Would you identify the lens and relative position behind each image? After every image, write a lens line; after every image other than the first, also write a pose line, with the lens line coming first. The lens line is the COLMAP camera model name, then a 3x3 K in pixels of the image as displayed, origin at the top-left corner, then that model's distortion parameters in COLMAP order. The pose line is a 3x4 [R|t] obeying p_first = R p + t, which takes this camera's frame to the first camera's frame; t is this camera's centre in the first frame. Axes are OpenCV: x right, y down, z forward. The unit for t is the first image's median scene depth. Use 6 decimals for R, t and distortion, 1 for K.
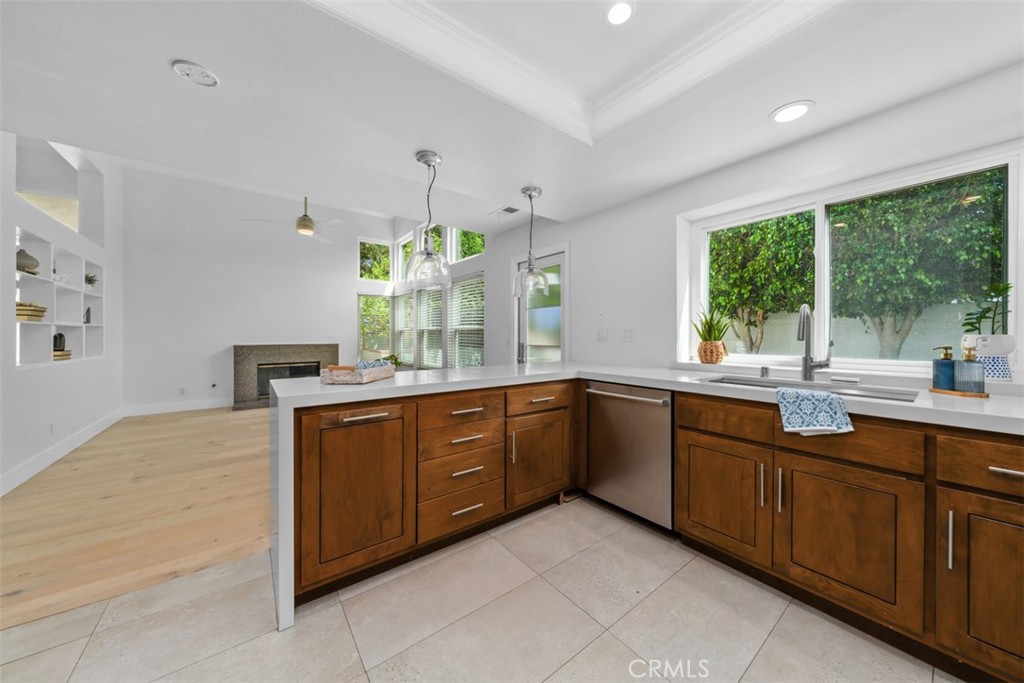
lens RADIAL K [[348.8, 0, 514.4], [0, 348.8, 335.9], [0, 0, 1]] dist [-0.001920, -0.000074]
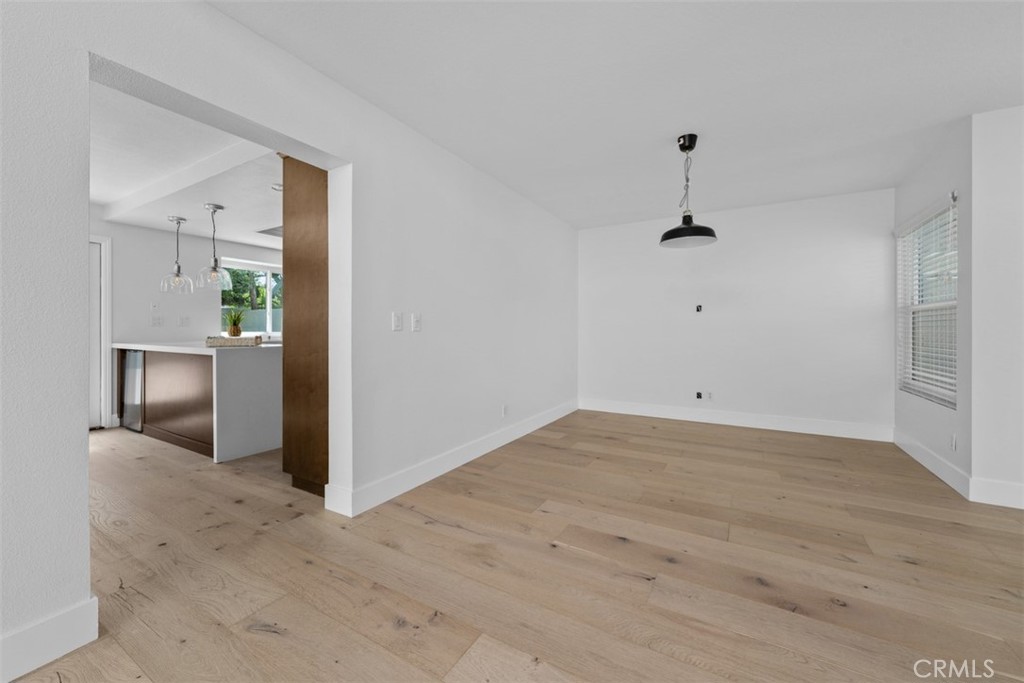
lens RADIAL K [[397.6, 0, 520.6], [0, 397.6, 327.9], [0, 0, 1]] dist [-0.000529, 0.000101]
pose [[-0.388017, 0.003176, 0.921647, -2.840587], [0.002155, 0.999994, -0.002538, 0.050976], [-0.921649, 0.001002, -0.388022, 0.491005]]
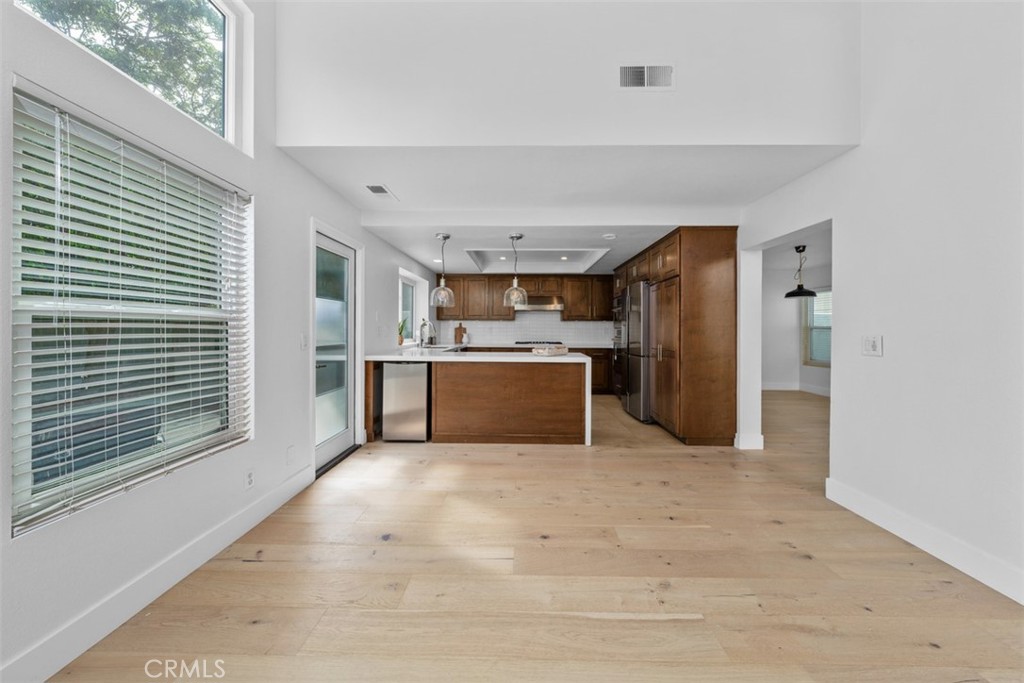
lens RADIAL K [[348.8, 0, 516.4], [0, 348.8, 334.8], [0, 0, 1]] dist [-0.001920, -0.000074]
pose [[-0.792387, -0.015481, 0.609822, -1.579258], [-0.005581, 0.999820, 0.018130, -0.026955], [-0.609993, 0.010962, -0.792331, 2.866505]]
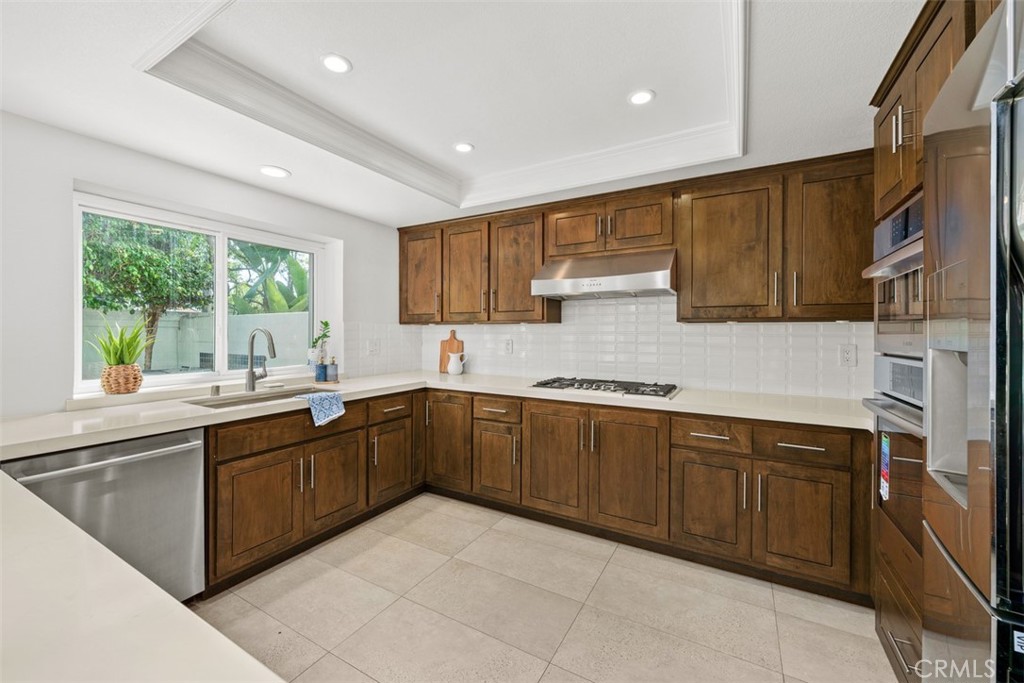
lens RADIAL K [[397.6, 0, 517.8], [0, 397.6, 334.4], [0, 0, 1]] dist [-0.000529, 0.000101]
pose [[-0.396658, -0.009165, 0.917921, -0.761659], [-0.004023, 0.999958, 0.008246, -0.080002], [-0.917958, -0.000422, -0.396678, 0.709499]]
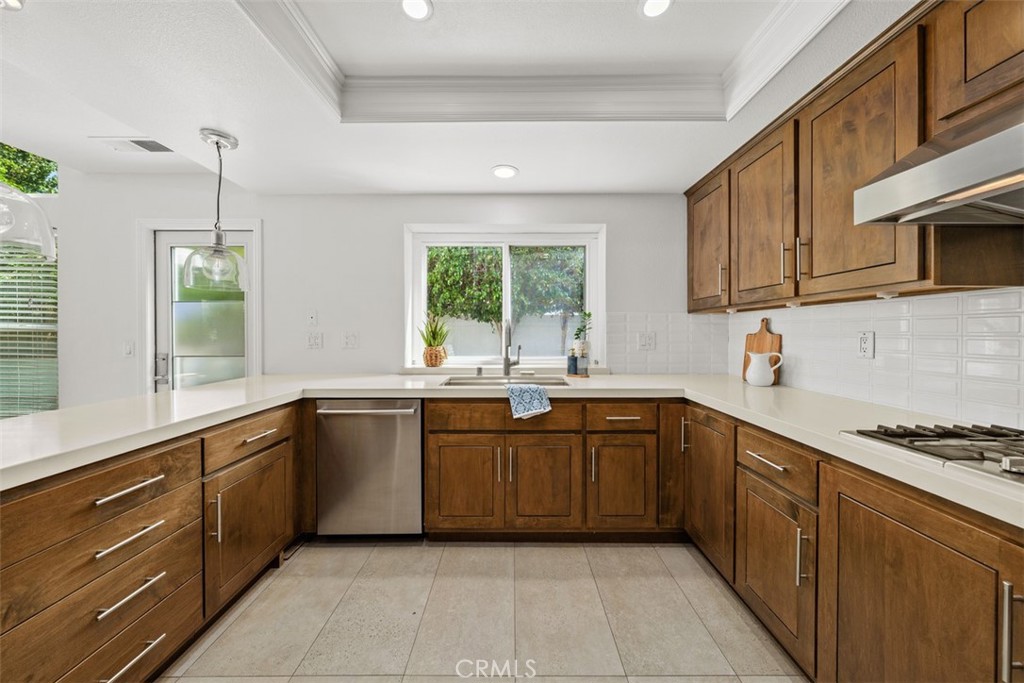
lens RADIAL K [[348.8, 0, 515.0], [0, 348.8, 333.8], [0, 0, 1]] dist [-0.001920, -0.000074]
pose [[0.607212, -0.005450, 0.794521, -0.204713], [0.002235, 0.999984, 0.005152, -0.039246], [-0.794537, -0.001352, 0.607214, 0.162118]]
